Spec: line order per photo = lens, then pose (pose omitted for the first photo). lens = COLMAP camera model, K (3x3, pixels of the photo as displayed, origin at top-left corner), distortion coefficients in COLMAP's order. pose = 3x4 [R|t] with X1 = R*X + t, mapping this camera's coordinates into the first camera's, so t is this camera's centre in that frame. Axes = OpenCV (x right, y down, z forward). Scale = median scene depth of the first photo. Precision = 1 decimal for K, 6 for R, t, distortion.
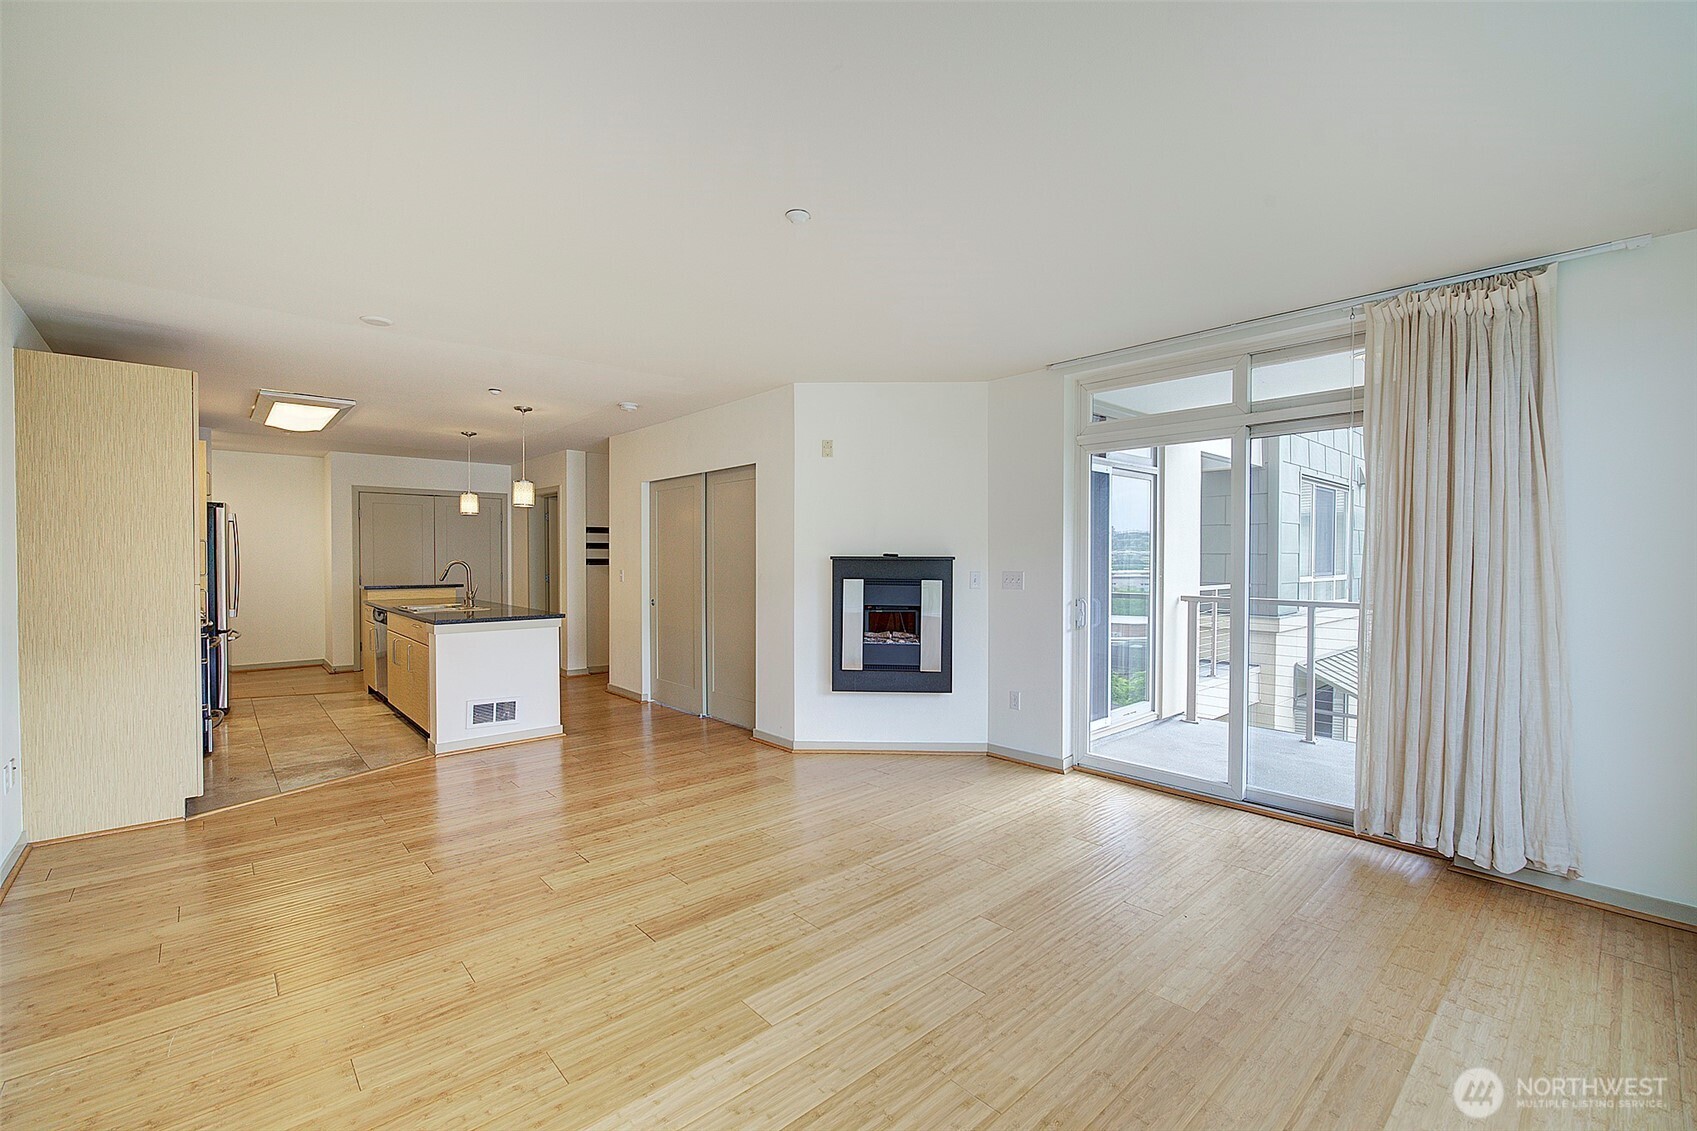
lens RADIAL K [[735.4, 0, 859.0], [0, 735.4, 570.4], [0, 0, 1]] dist [-0.009238, 0.000243]
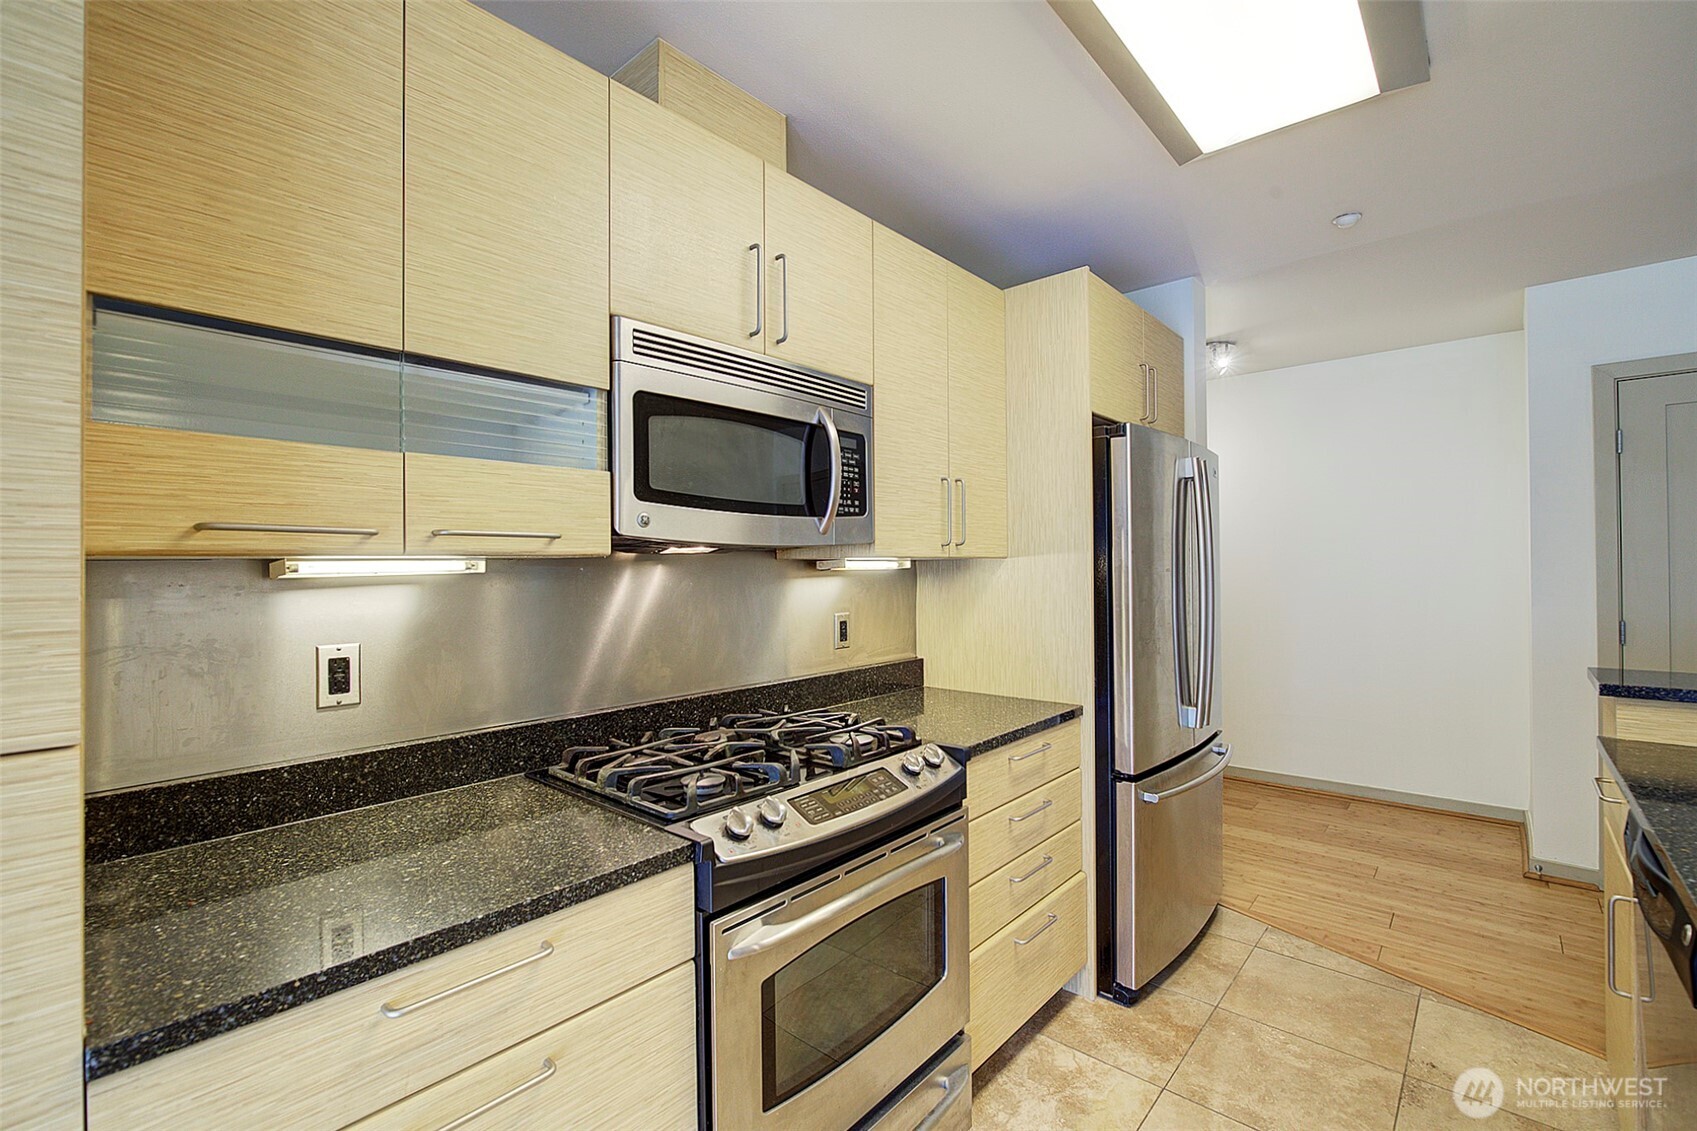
lens RADIAL K [[735.4, 0, 852.6], [0, 735.4, 568.1], [0, 0, 1]] dist [-0.009238, 0.000243]
pose [[0.118549, -0.005738, -0.992932, -0.444688], [-0.008108, 0.999944, -0.006747, -0.014397], [0.992915, 0.008851, 0.118496, 0.695645]]
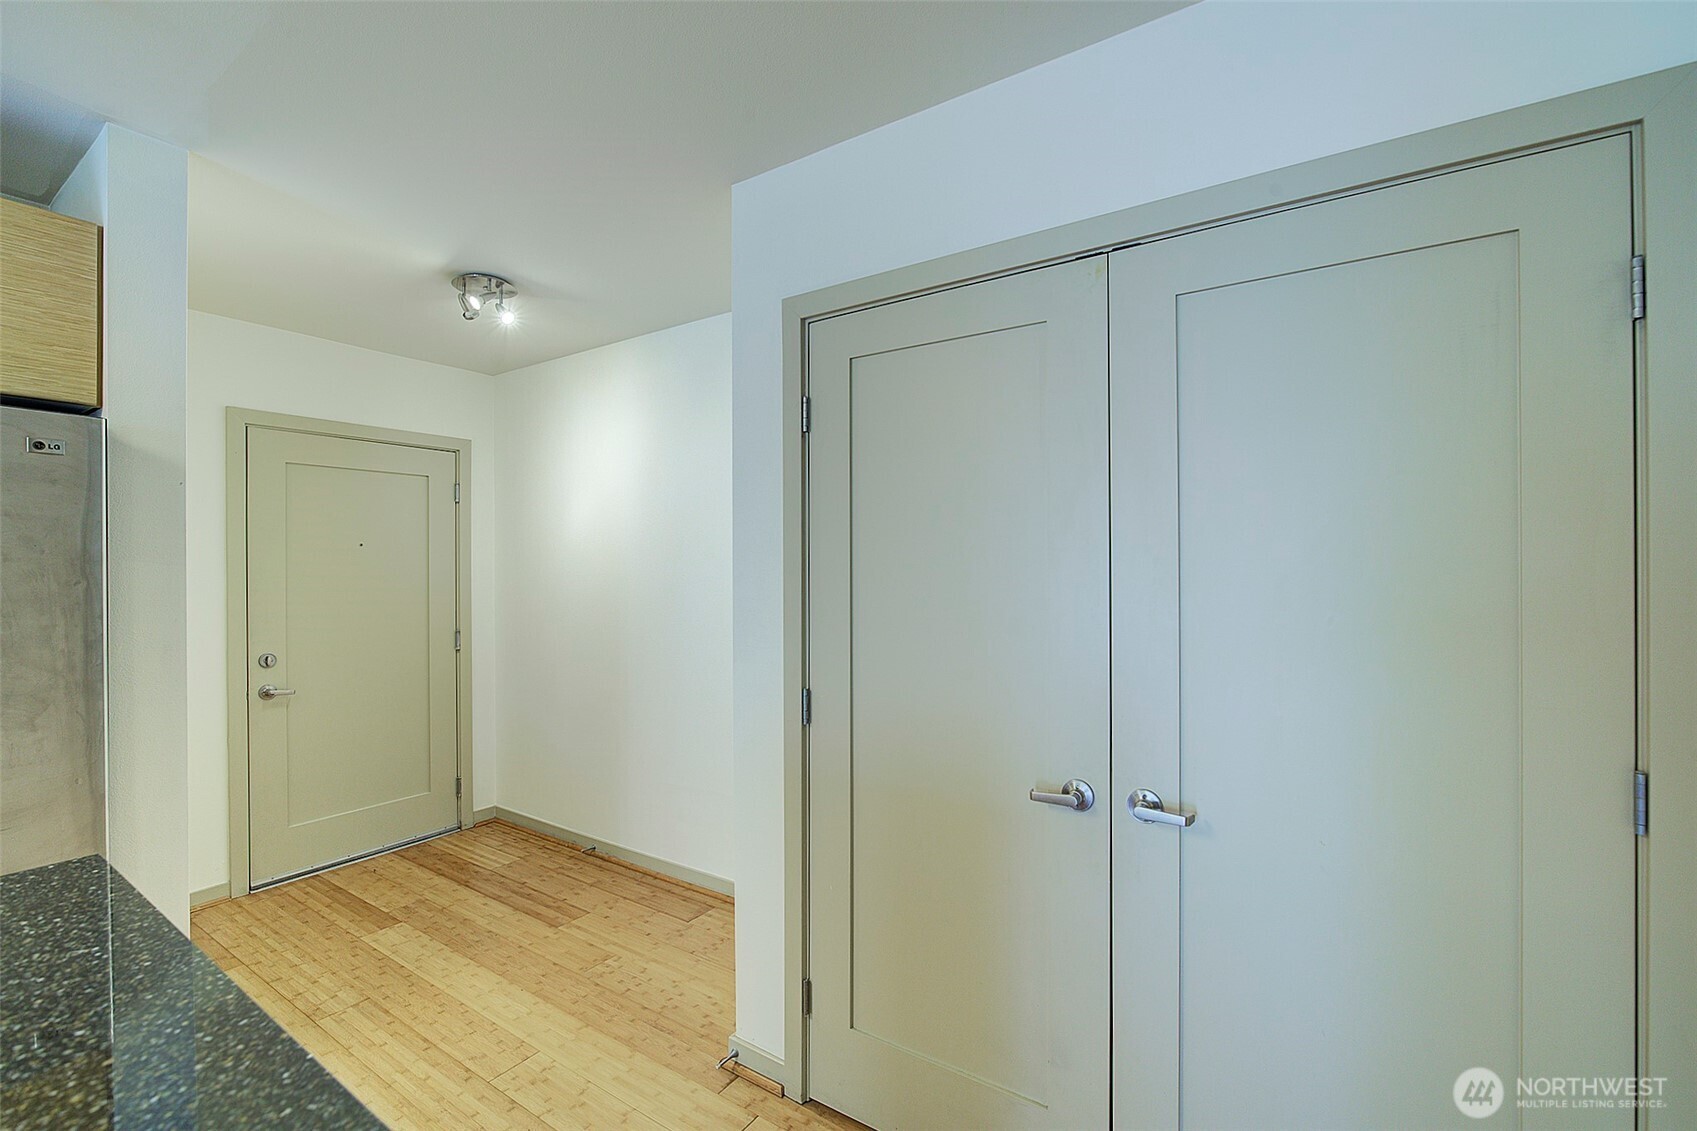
lens RADIAL K [[735.4, 0, 851.1], [0, 735.4, 570.5], [0, 0, 1]] dist [-0.009238, 0.000243]
pose [[0.237389, -0.002610, -0.971411, -0.531204], [-0.010886, 0.999926, -0.005347, -0.032854], [0.971354, 0.011845, 0.237343, 1.118096]]
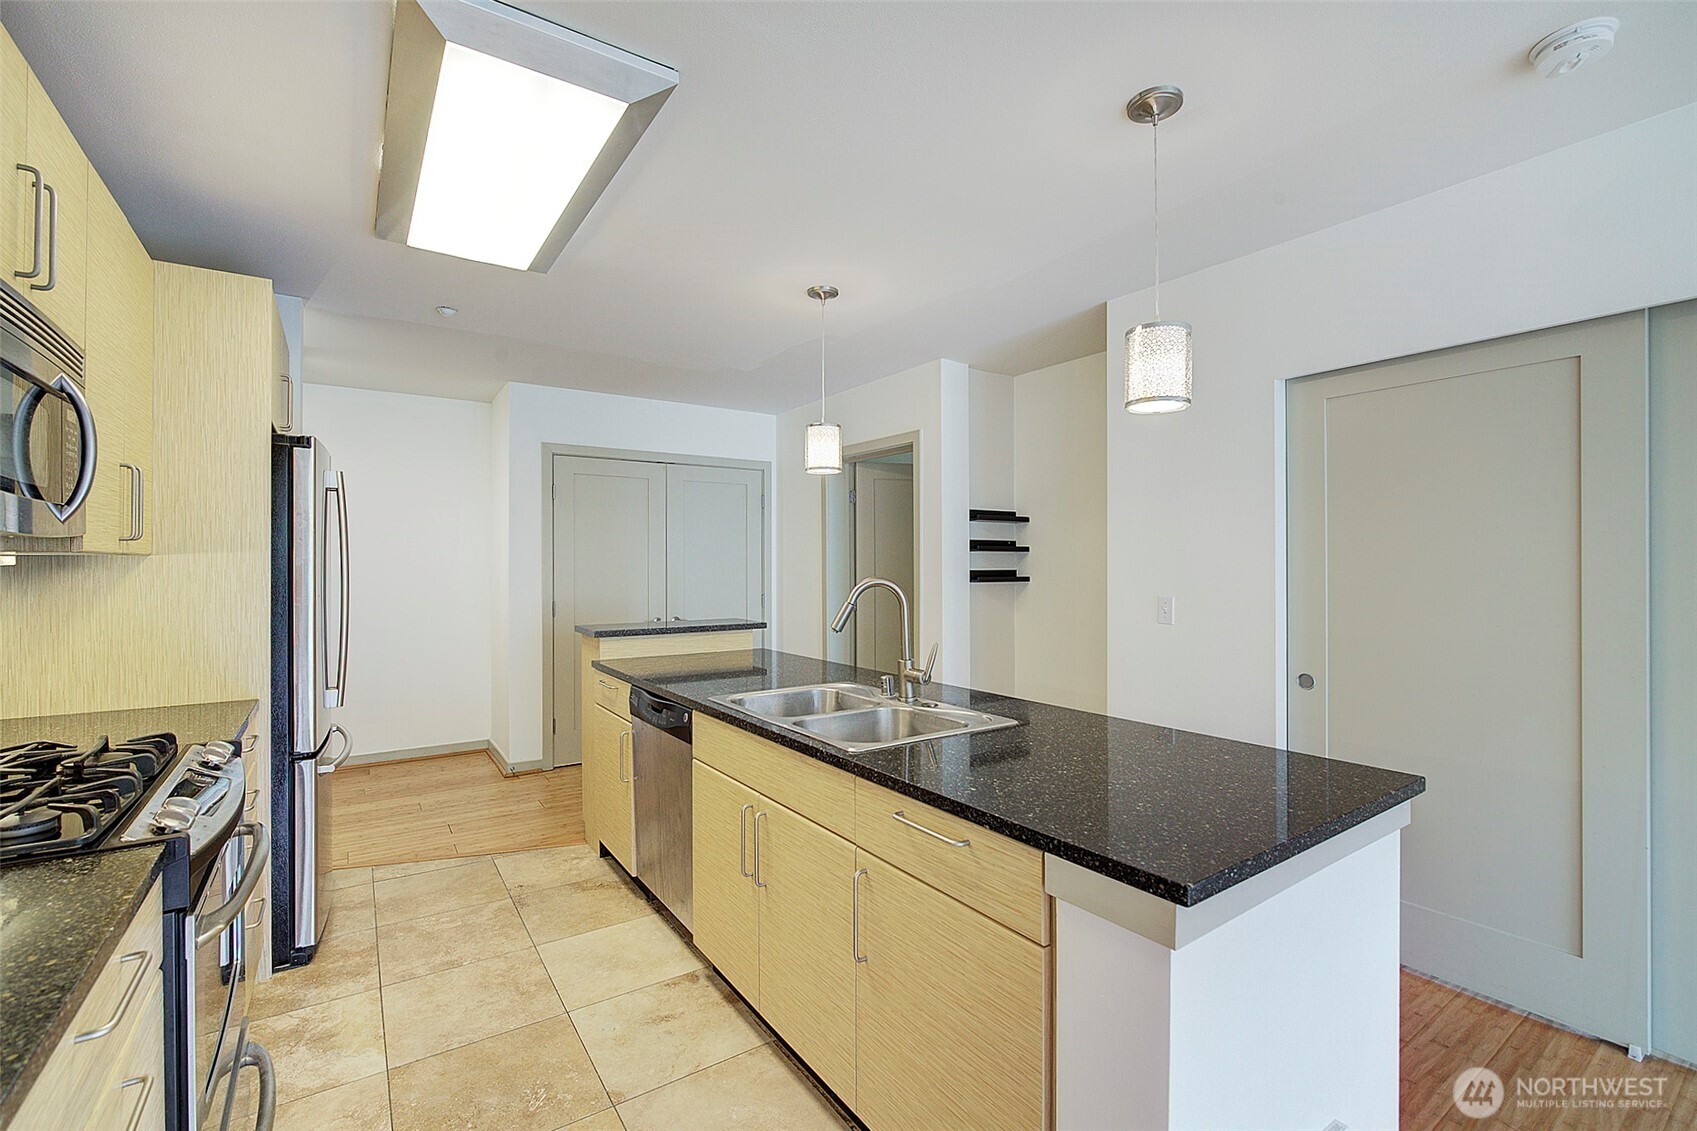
lens RADIAL K [[735.4, 0, 854.7], [0, 735.4, 564.1], [0, 0, 1]] dist [-0.009238, 0.000243]
pose [[0.992513, -0.004324, -0.122064, -0.443116], [0.001891, 0.999797, -0.020037, -0.011534], [0.122126, 0.019656, 0.992320, 0.539886]]
